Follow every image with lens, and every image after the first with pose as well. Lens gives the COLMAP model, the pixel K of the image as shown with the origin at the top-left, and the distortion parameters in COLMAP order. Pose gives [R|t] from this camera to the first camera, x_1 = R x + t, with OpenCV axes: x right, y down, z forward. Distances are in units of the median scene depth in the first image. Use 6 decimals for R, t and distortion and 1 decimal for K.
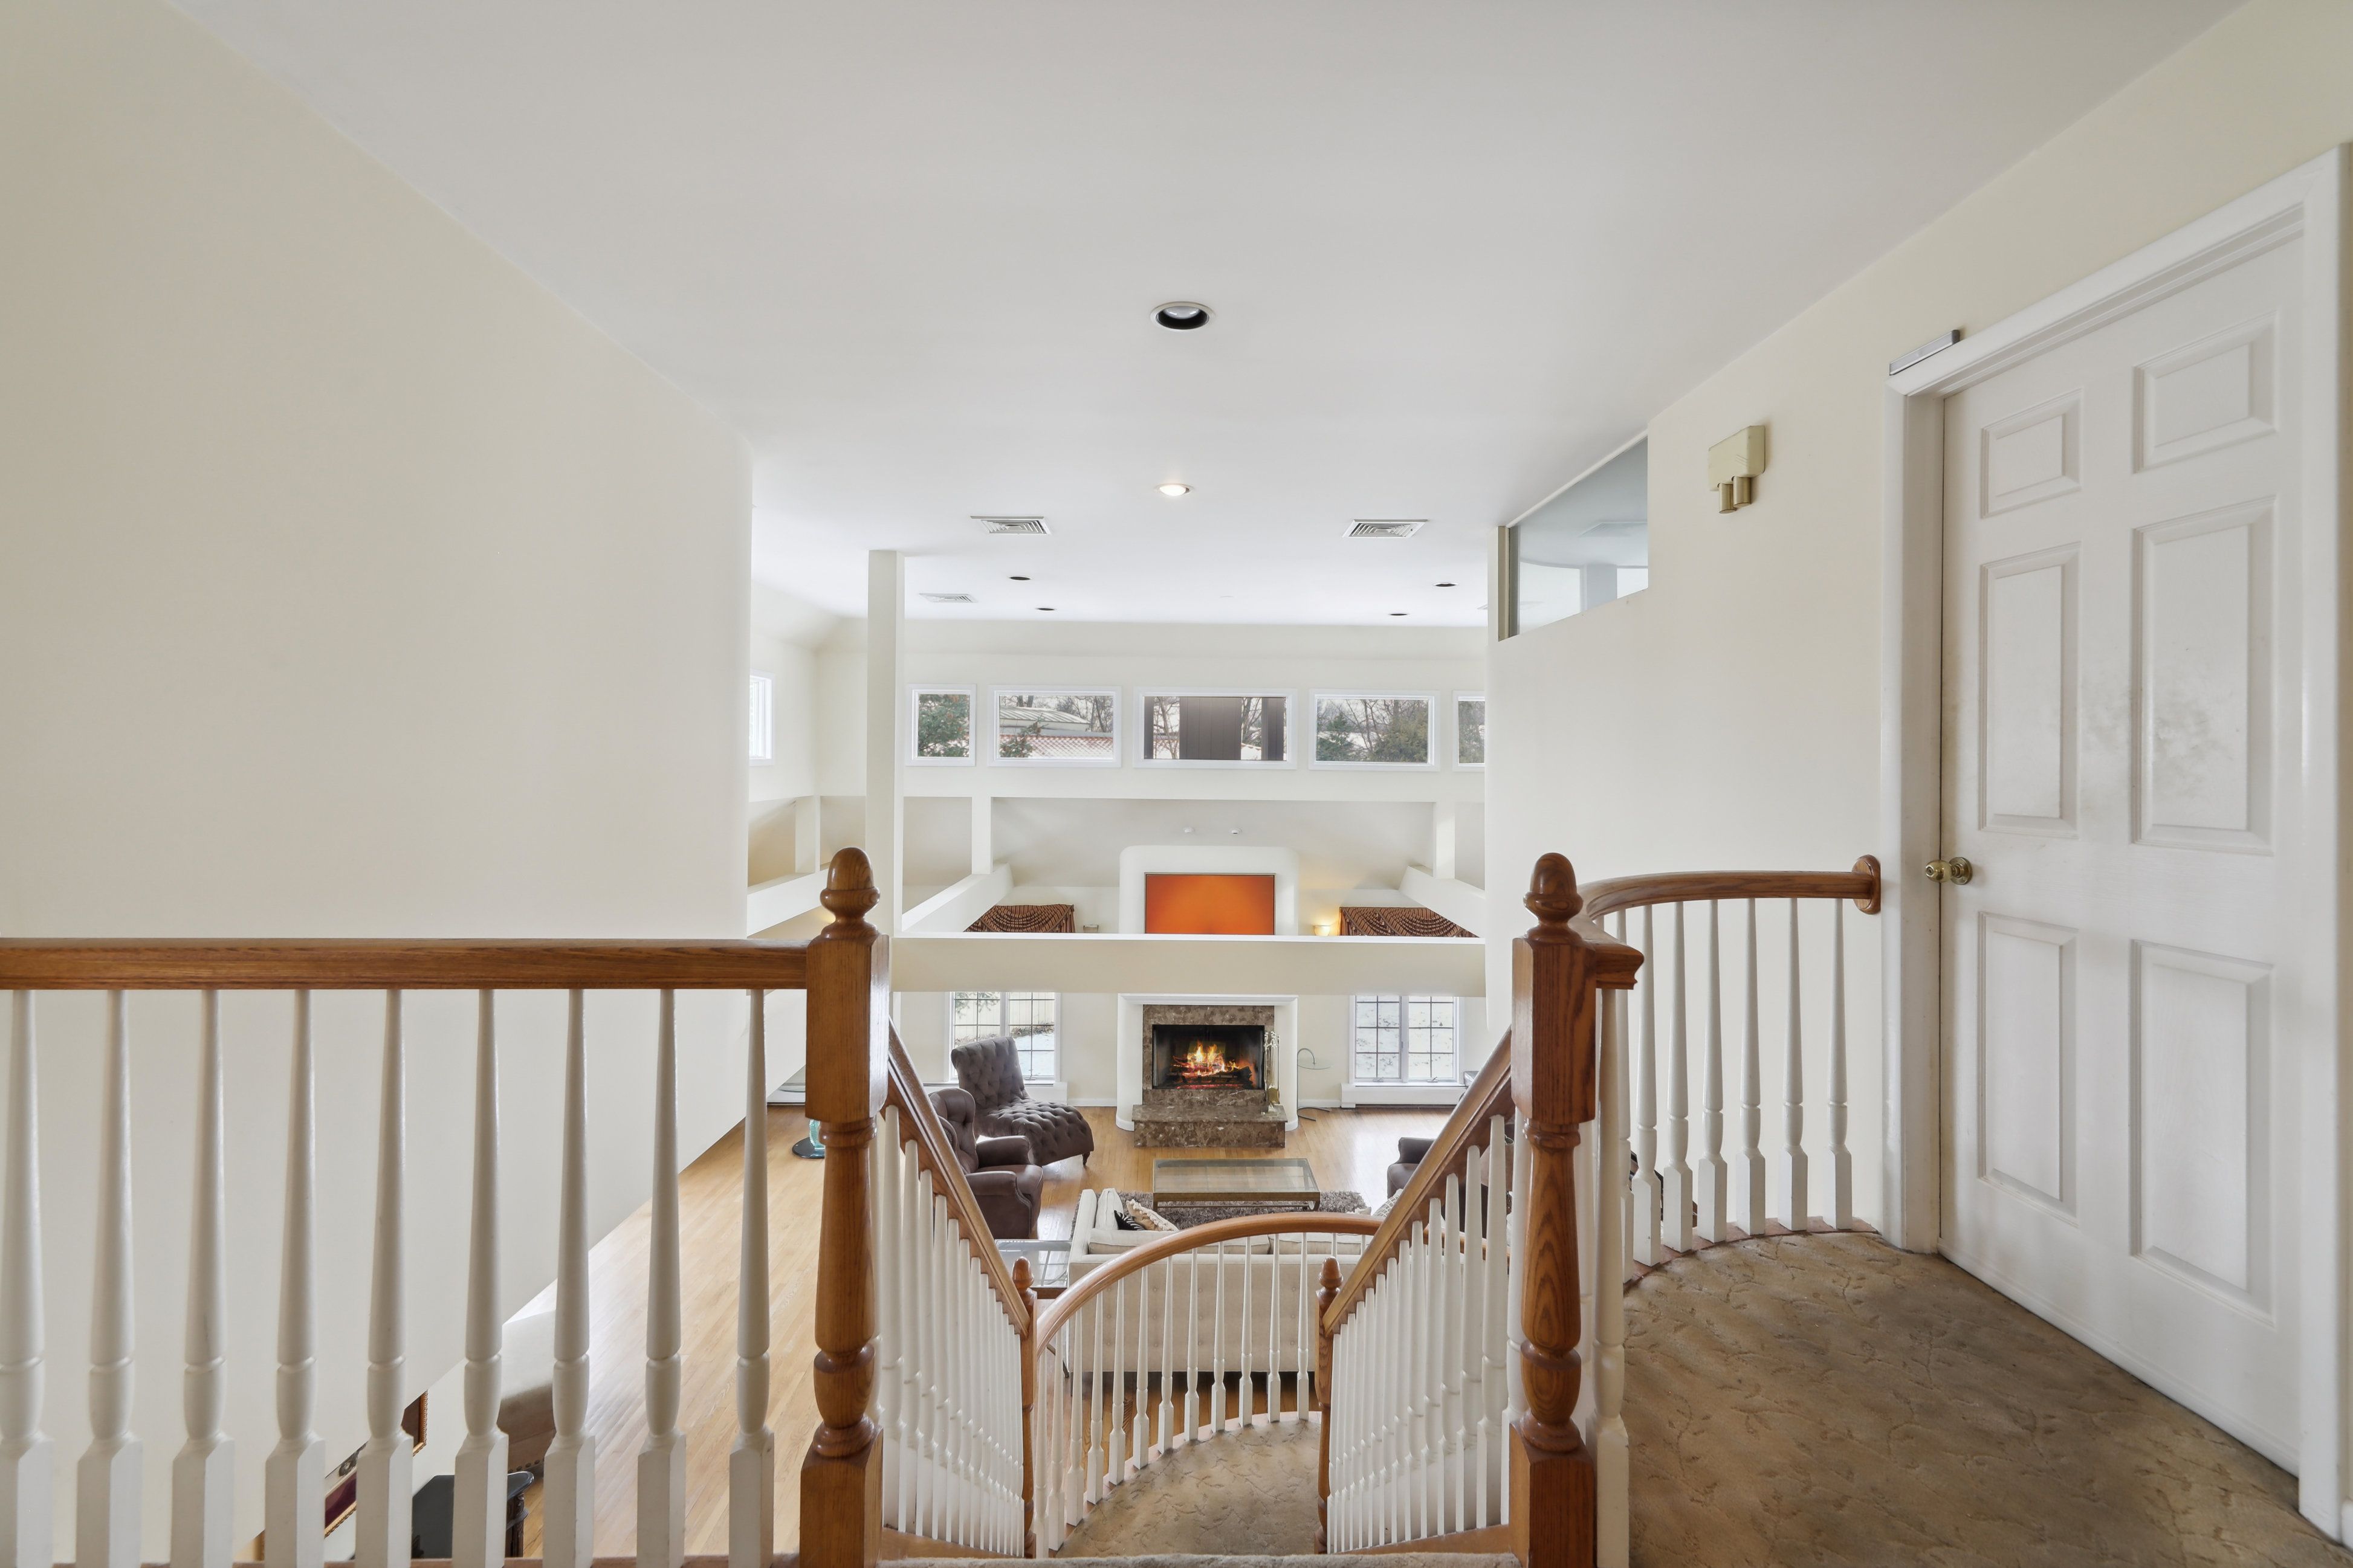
lens RADIAL K [[999.1, 0, 1171.9], [0, 999.1, 771.6], [0, 0, 1]] dist [-0.001216, -0.000016]
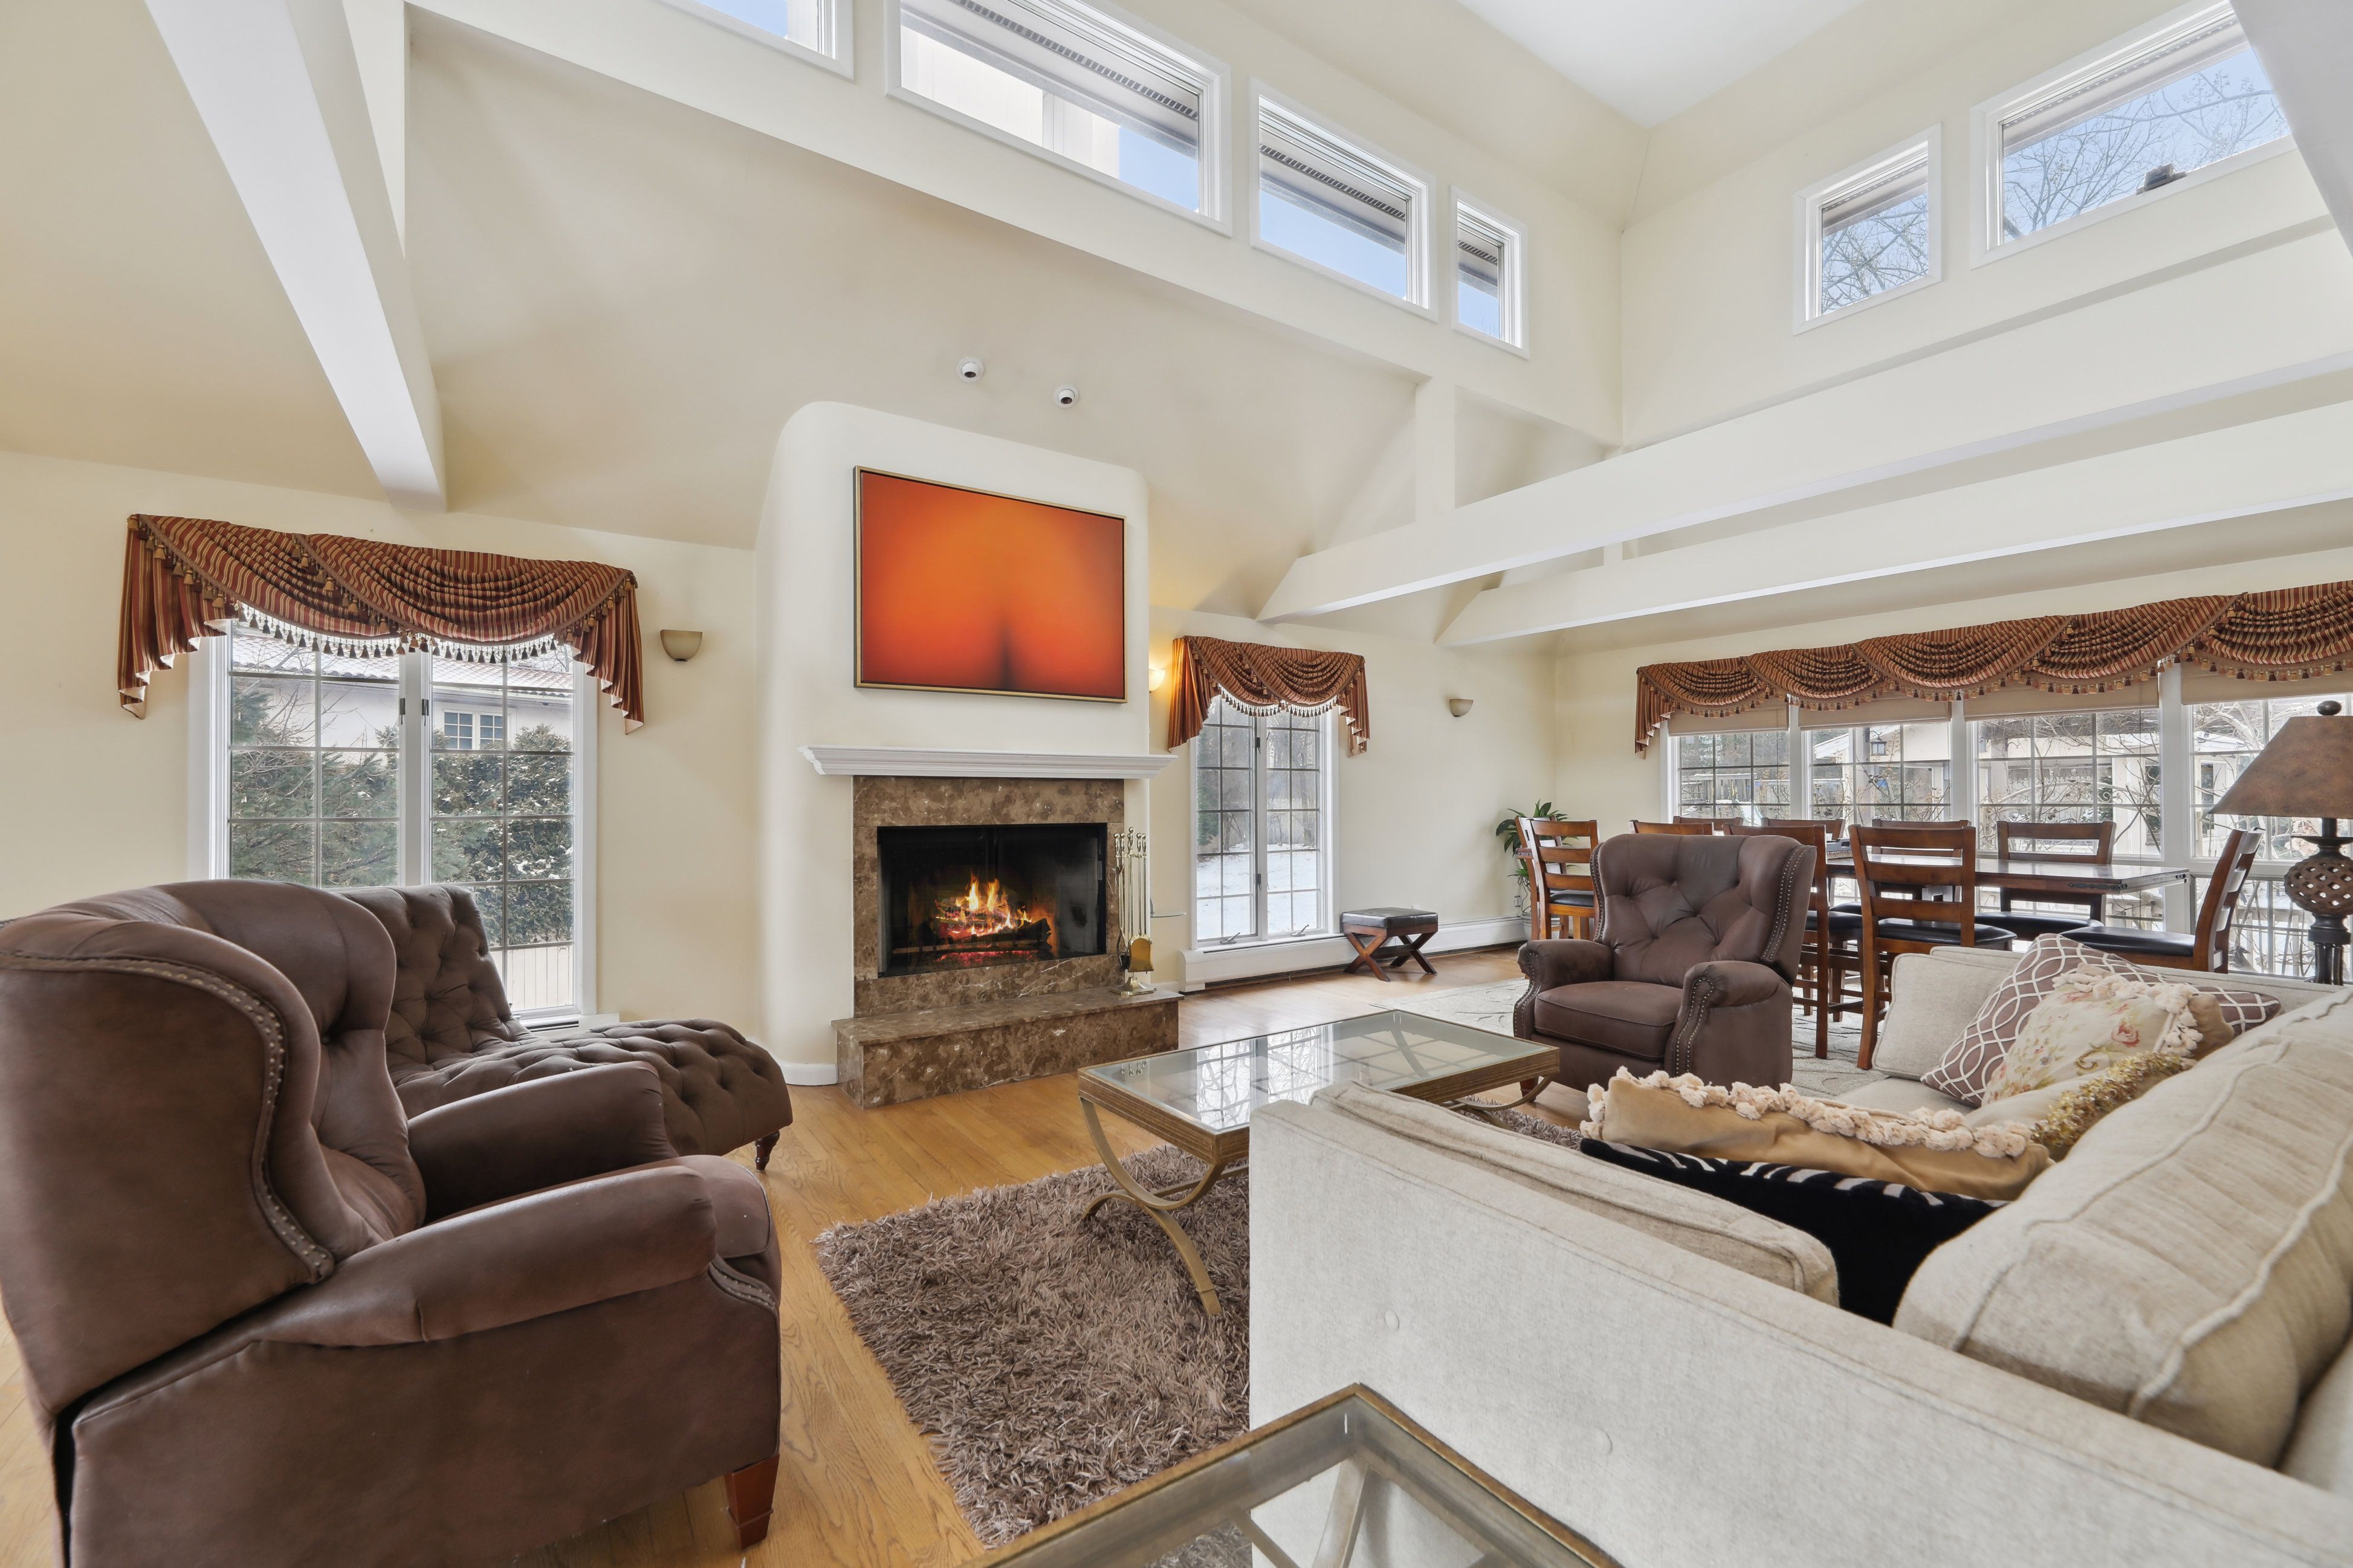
lens RADIAL K [[962.9, 0, 1196.2], [0, 962.9, 794.0], [0, 0, 1]] dist [0.010471, -0.001212]
pose [[0.828947, -0.005458, 0.559300, -0.137356], [0.011881, 0.999899, -0.007852, 0.244260], [-0.559201, 0.013154, 0.828928, 0.580121]]
